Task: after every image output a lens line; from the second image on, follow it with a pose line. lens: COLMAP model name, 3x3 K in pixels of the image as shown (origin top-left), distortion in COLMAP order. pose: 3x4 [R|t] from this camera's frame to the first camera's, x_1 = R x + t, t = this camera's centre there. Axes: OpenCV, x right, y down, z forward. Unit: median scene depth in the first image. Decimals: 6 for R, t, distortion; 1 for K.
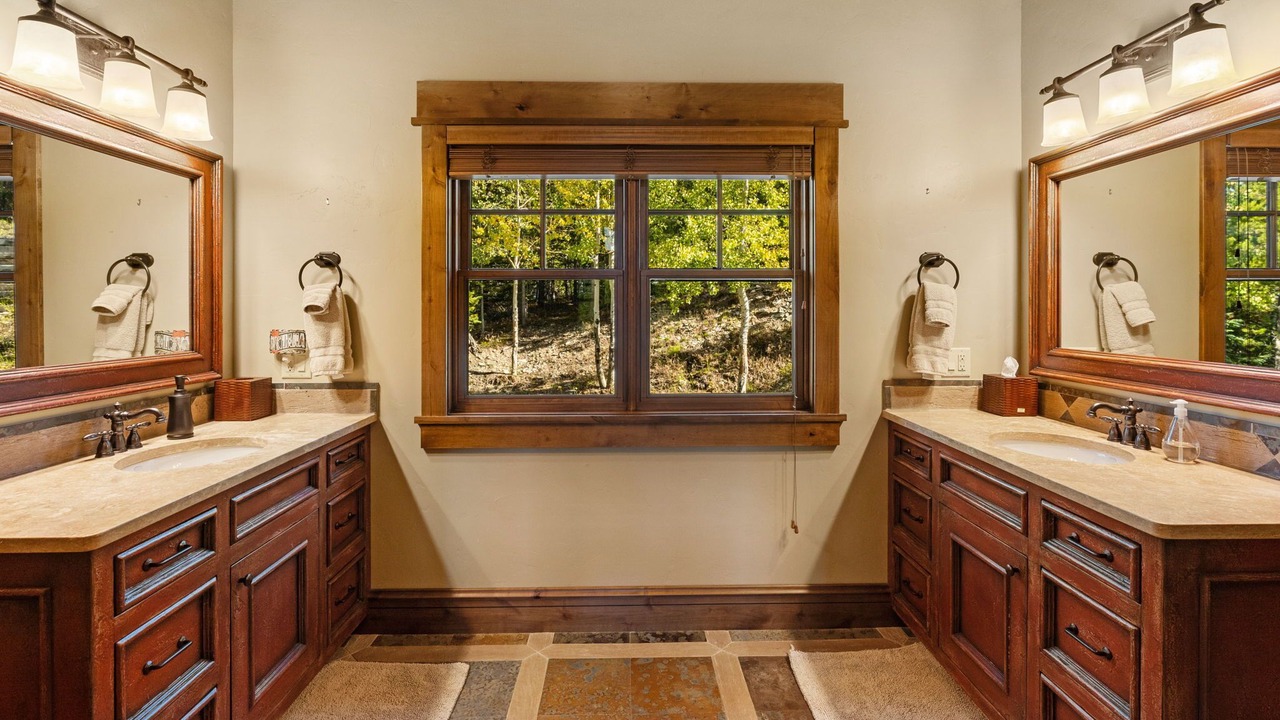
lens RADIAL K [[594.5, 0, 640.0], [0, 594.5, 310.0], [0, 0, 1]] dist [-0.004302, 0.002627]
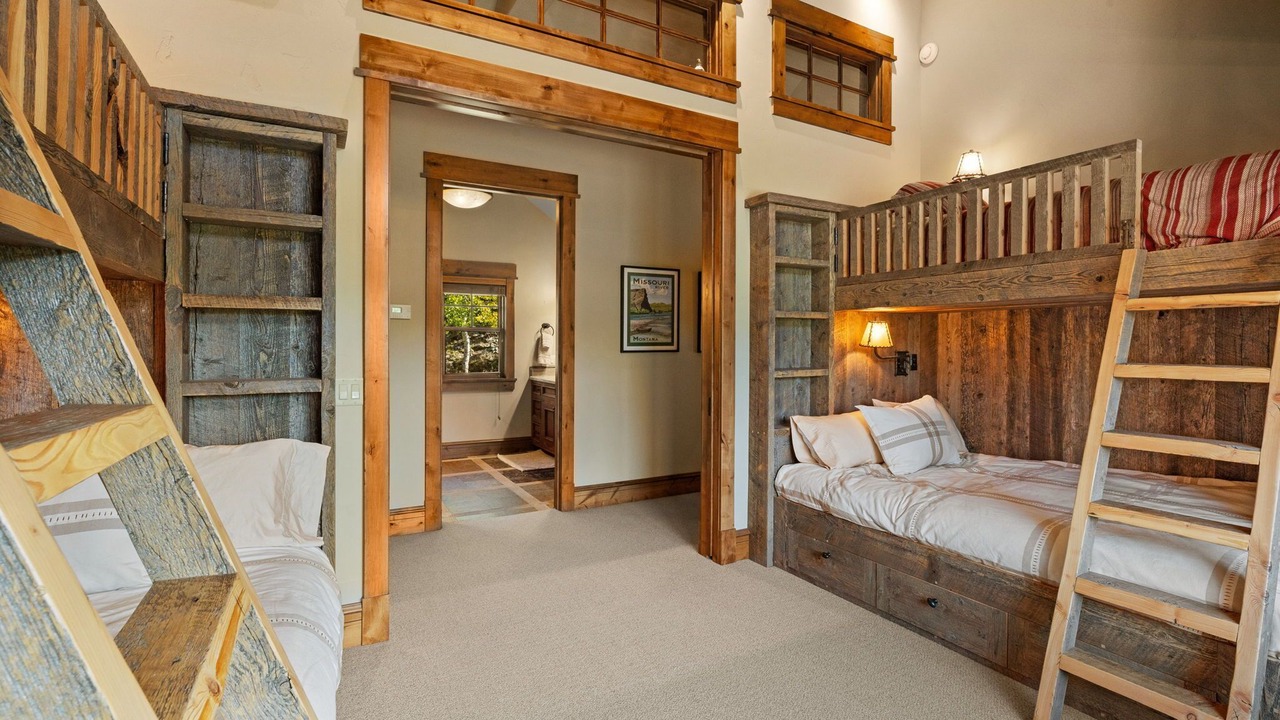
lens RADIAL K [[594.5, 0, 635.0], [0, 594.5, 347.8], [0, 0, 1]] dist [-0.004302, 0.002627]
pose [[0.891227, 0.001121, 0.453556, -0.462853], [-0.001924, 0.999997, 0.001307, 0.020258], [-0.453553, -0.002037, 0.891227, -1.874278]]
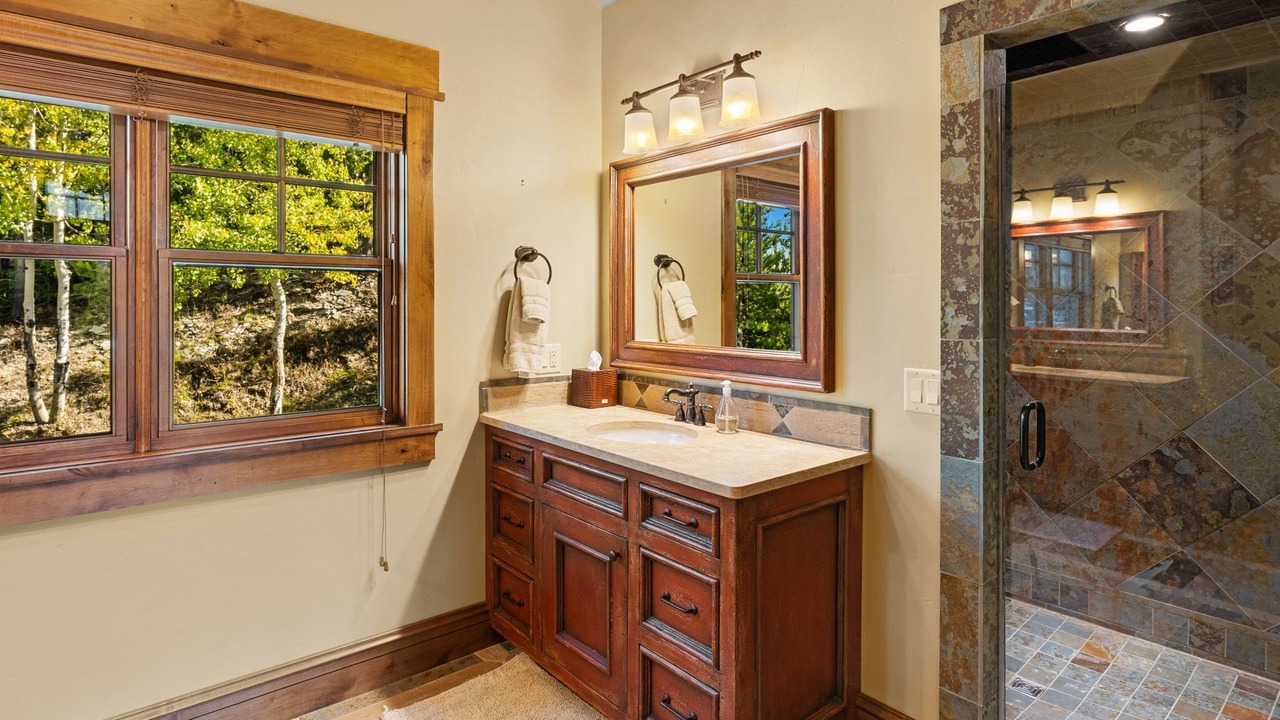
lens RADIAL K [[668.2, 0, 629.8], [0, 668.2, 303.3], [0, 0, 1]] dist [-0.004625, 0.001267]
pose [[0.783316, 0.000731, 0.621623, -0.055001], [0.001100, 0.999996, -0.002562, -0.001213], [-0.621623, 0.002691, 0.783312, 0.042439]]
